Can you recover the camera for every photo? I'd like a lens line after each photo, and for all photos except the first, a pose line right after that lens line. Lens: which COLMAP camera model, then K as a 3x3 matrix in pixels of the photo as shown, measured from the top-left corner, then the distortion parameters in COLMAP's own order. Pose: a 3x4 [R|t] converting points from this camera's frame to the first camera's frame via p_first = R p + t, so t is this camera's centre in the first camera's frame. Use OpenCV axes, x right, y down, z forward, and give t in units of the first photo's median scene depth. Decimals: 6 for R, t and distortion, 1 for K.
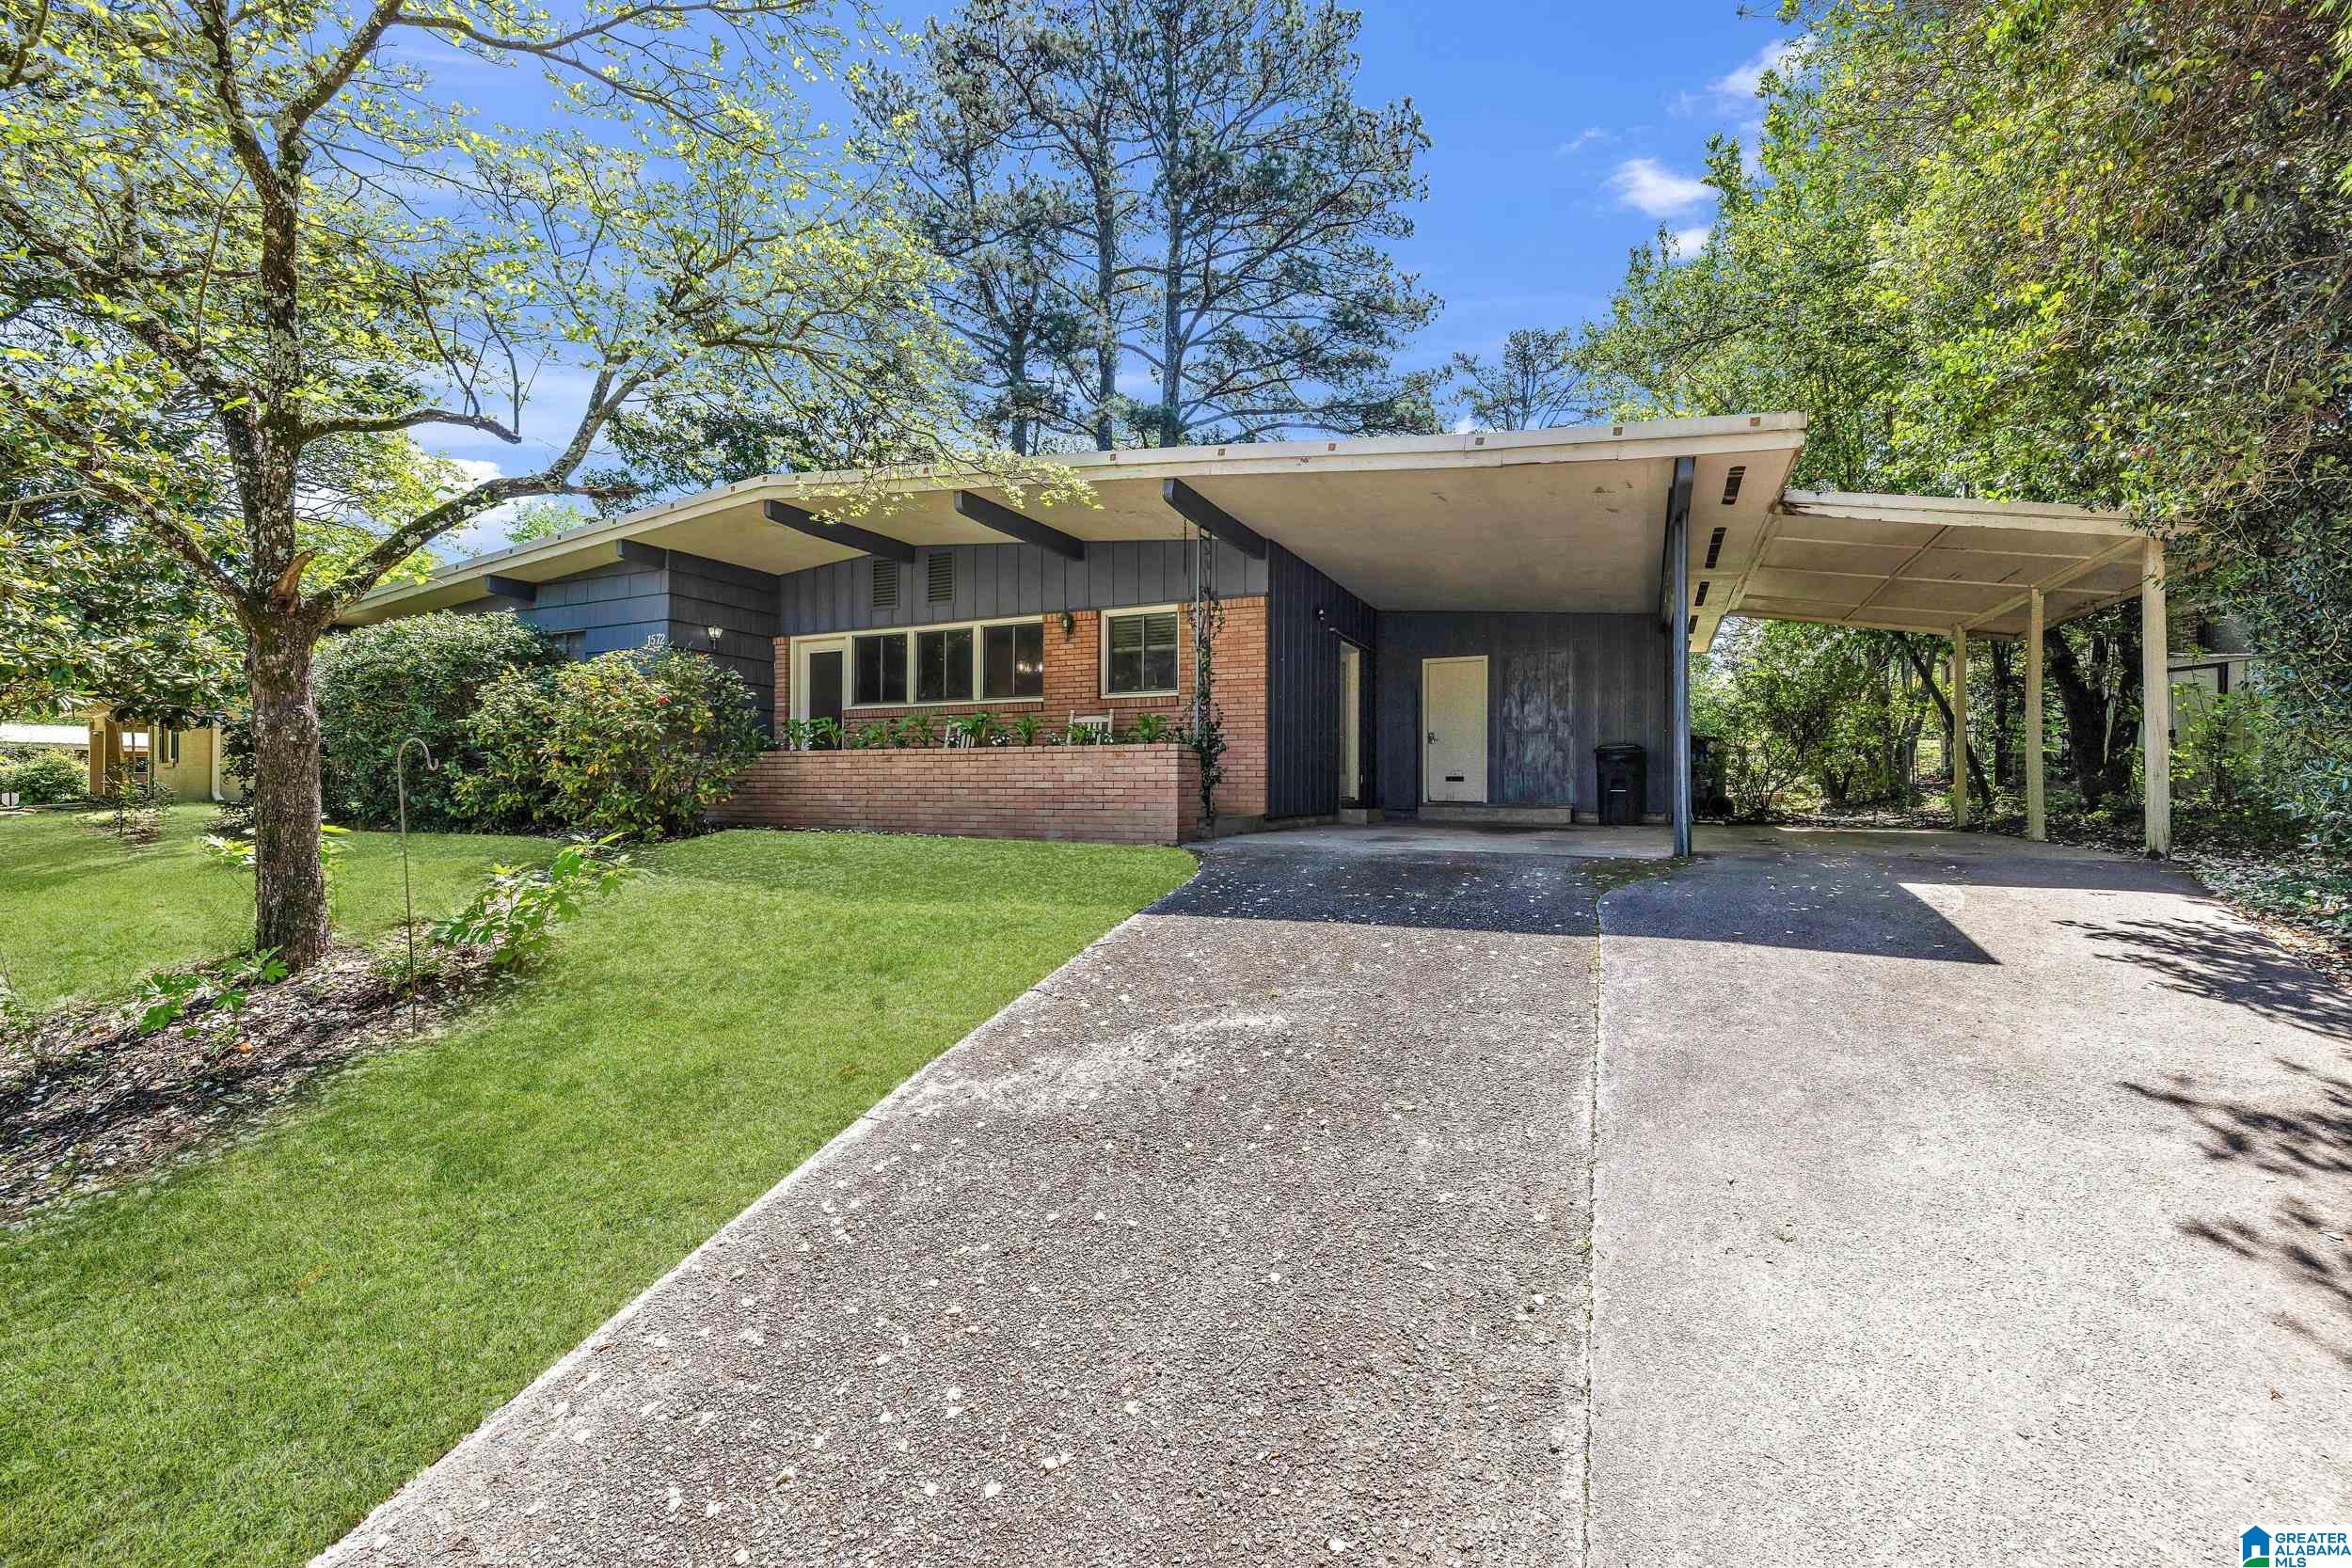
lens RADIAL K [[983.9, 0, 1176.0], [0, 983.9, 784.0], [0, 0, 1]] dist [0.002945, 0.000089]
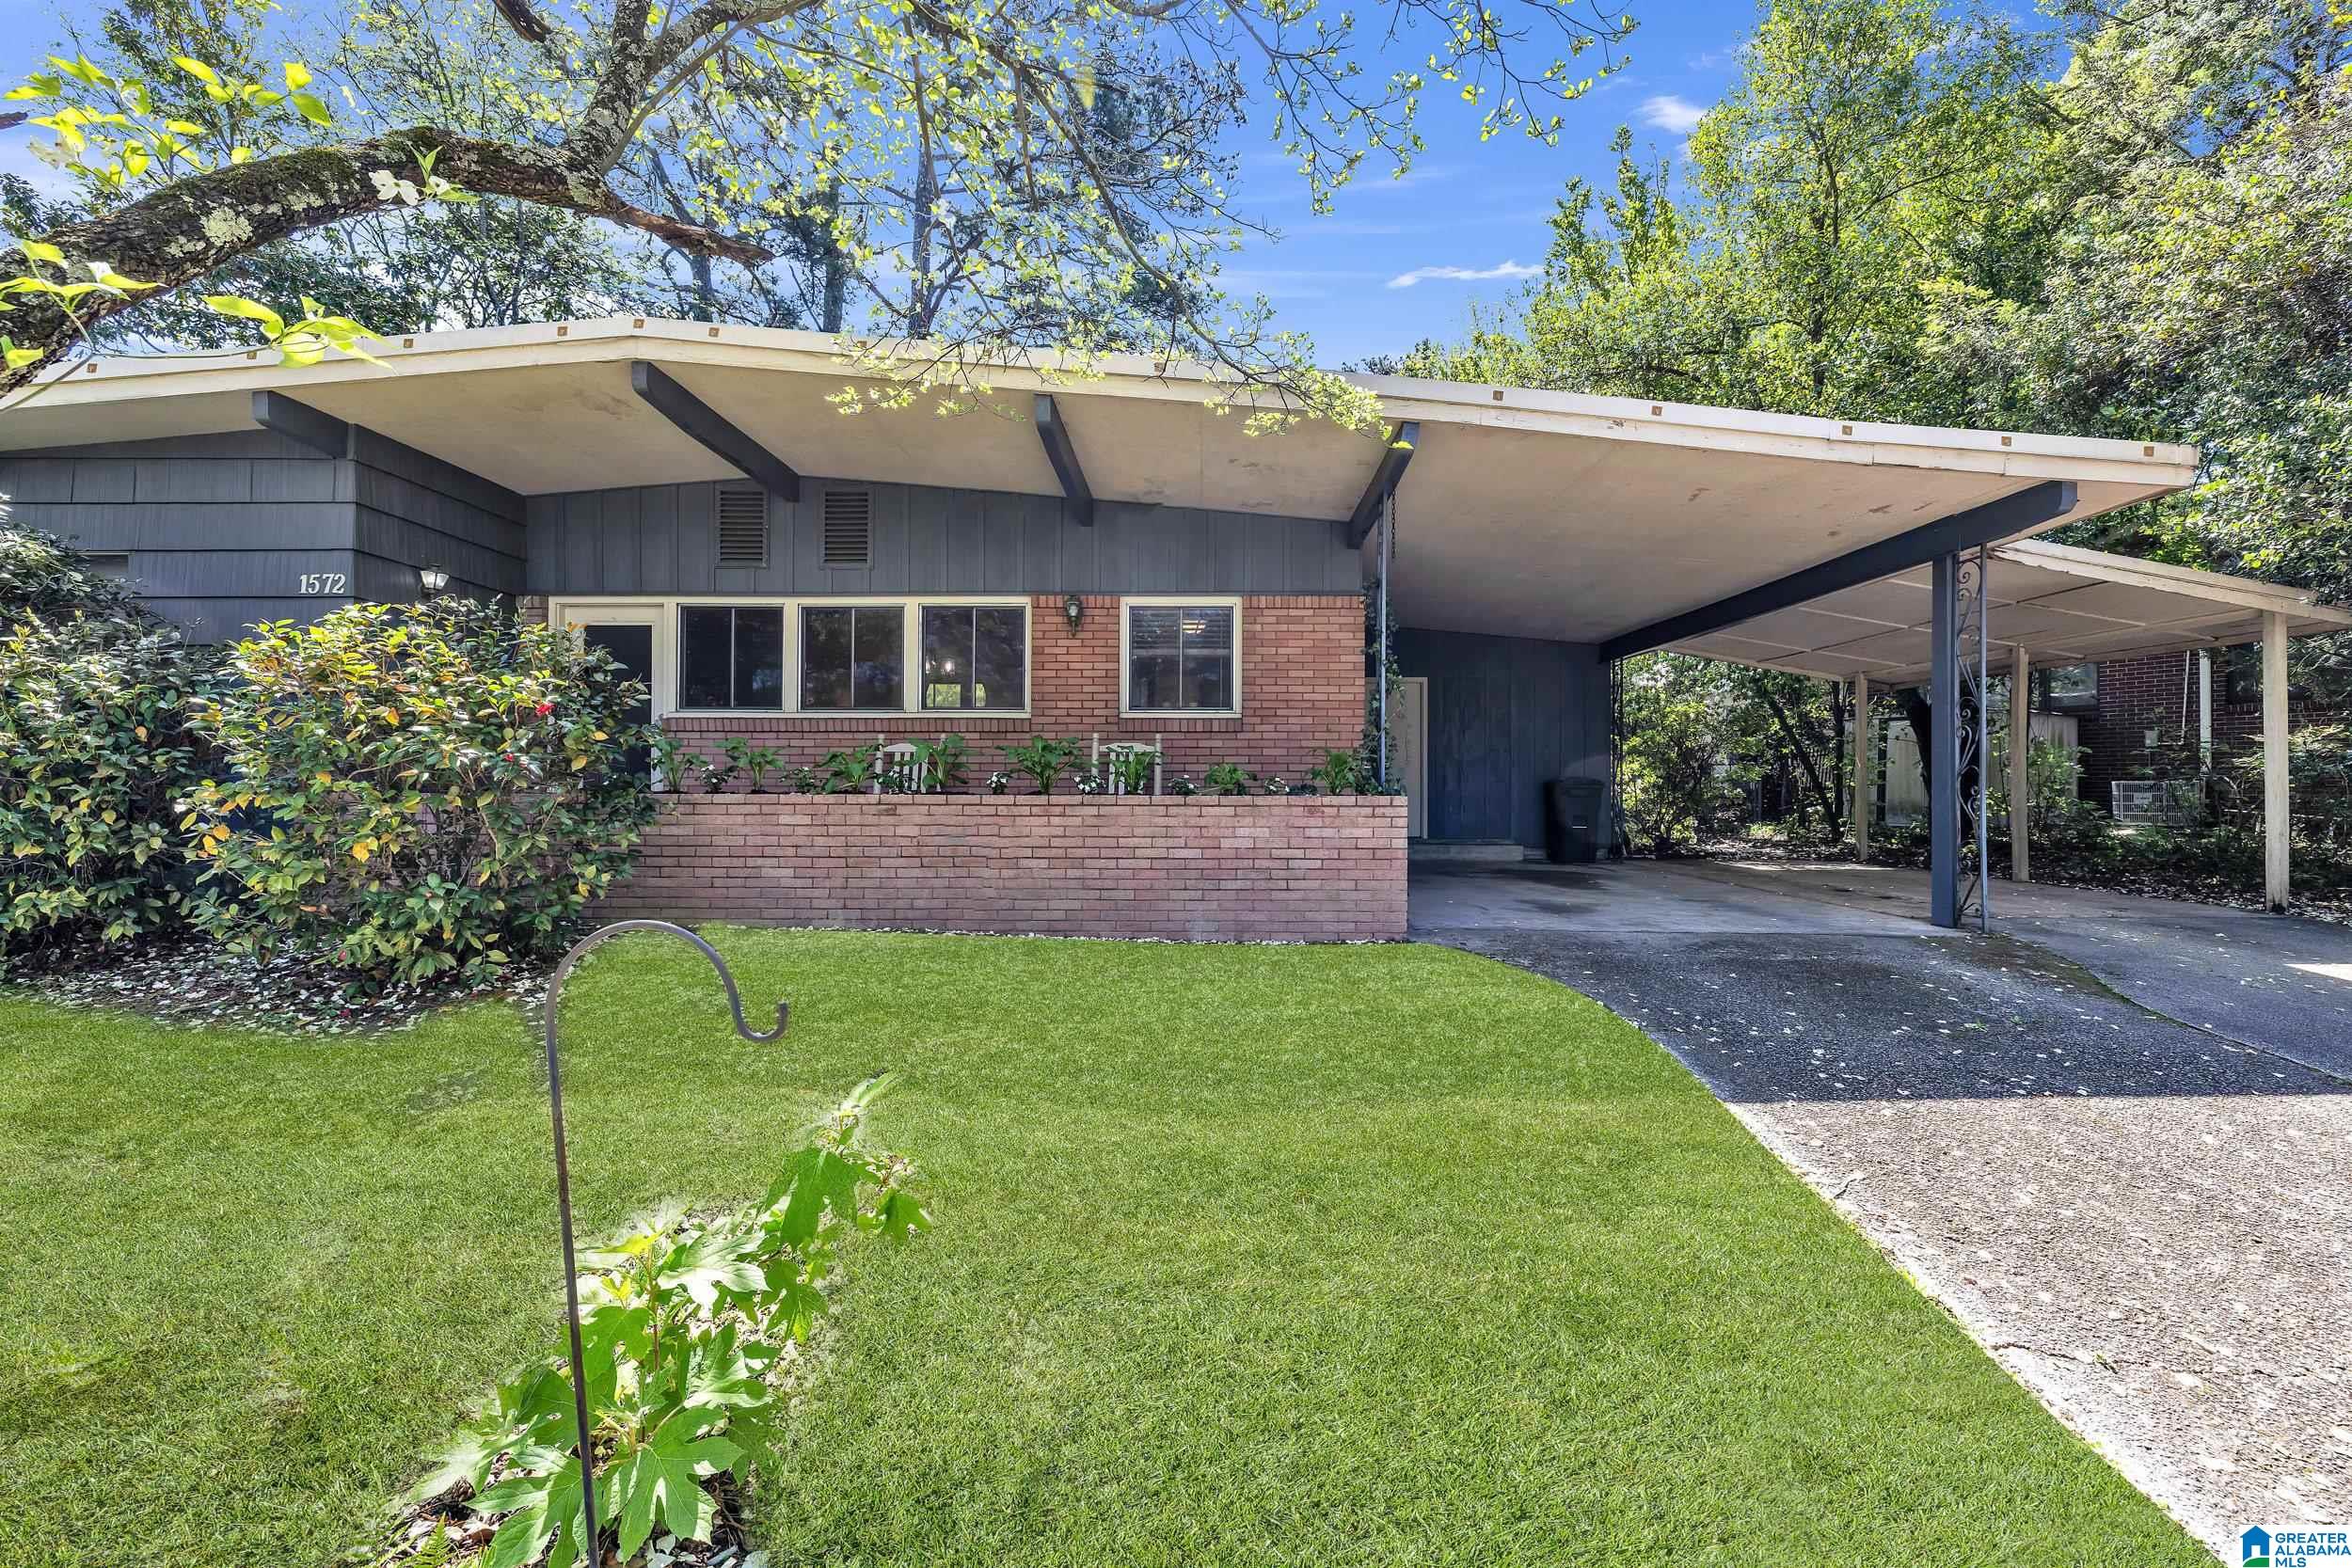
lens RADIAL K [[983.9, 0, 1176.0], [0, 983.9, 784.0], [0, 0, 1]] dist [0.002945, 0.000089]
pose [[0.913416, 0.002539, 0.407020, -0.317168], [-0.002827, 0.999996, 0.000106, -0.035461], [-0.407018, -0.001248, 0.913419, 0.298194]]
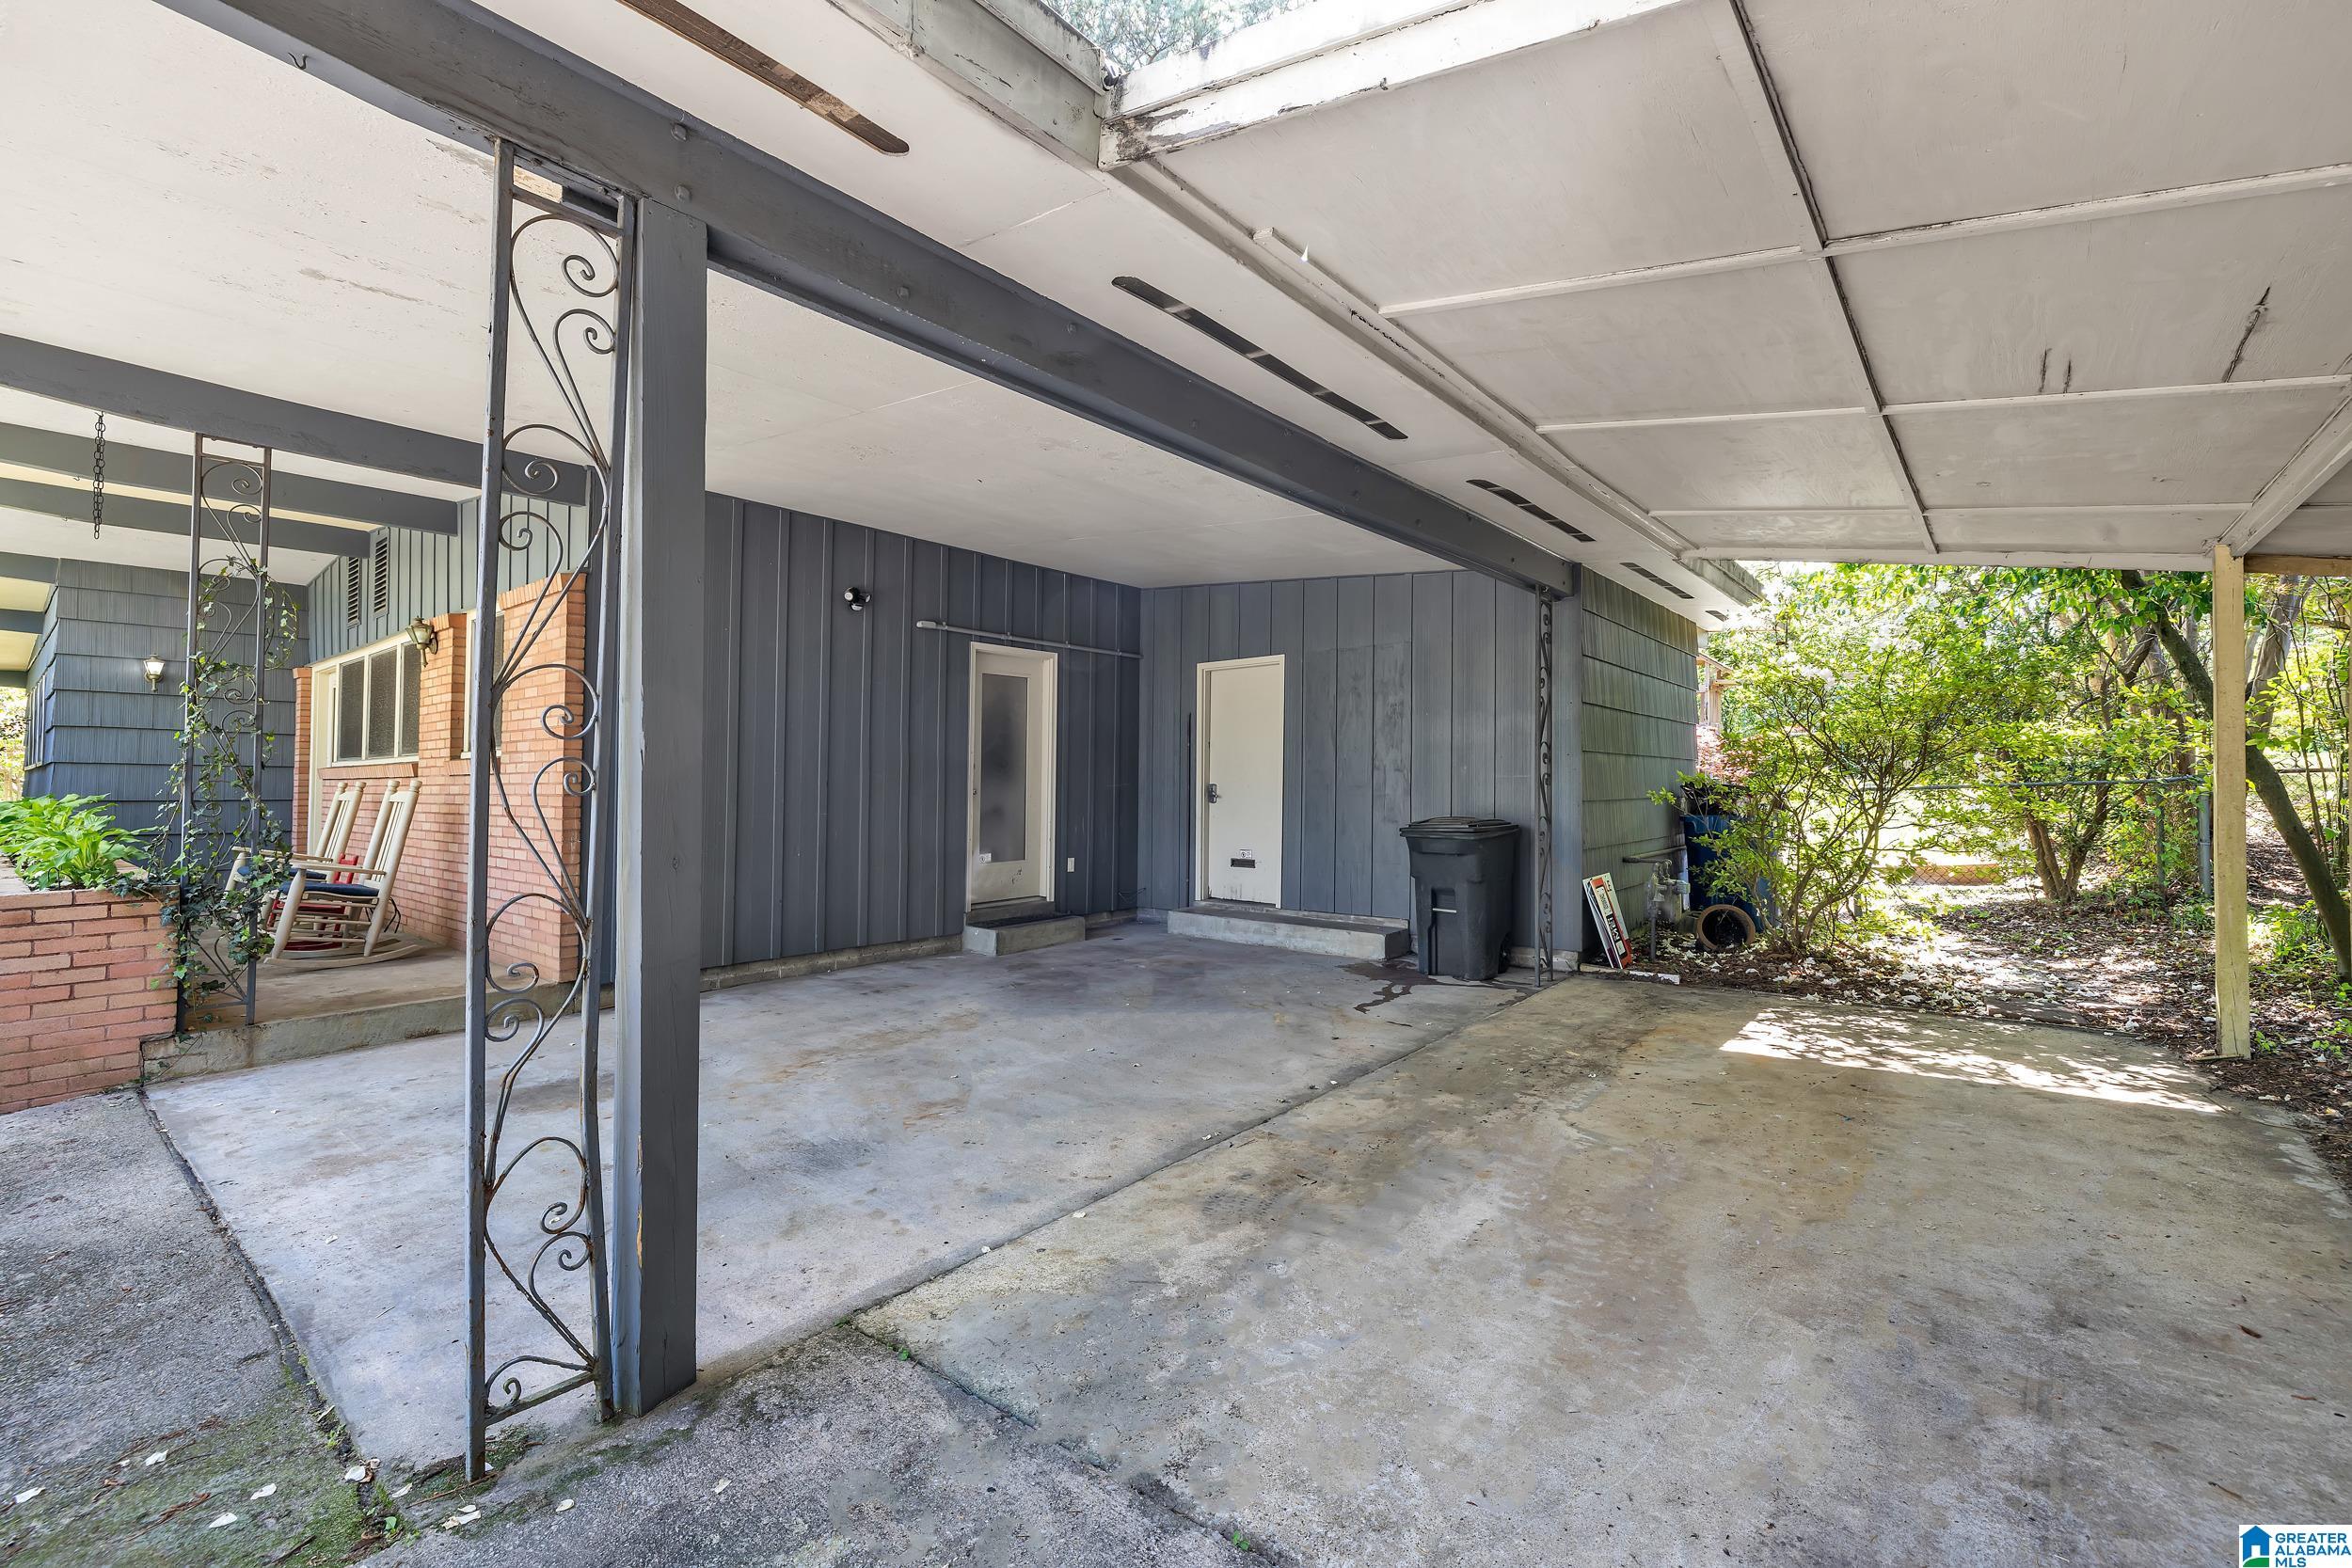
lens RADIAL K [[983.9, 0, 1176.0], [0, 983.9, 784.0], [0, 0, 1]] dist [0.002945, 0.000089]
pose [[0.965254, -0.004736, -0.261270, 0.474906], [0.005578, 0.999981, 0.002484, -0.065028], [0.261253, -0.003855, 0.965263, 0.492754]]
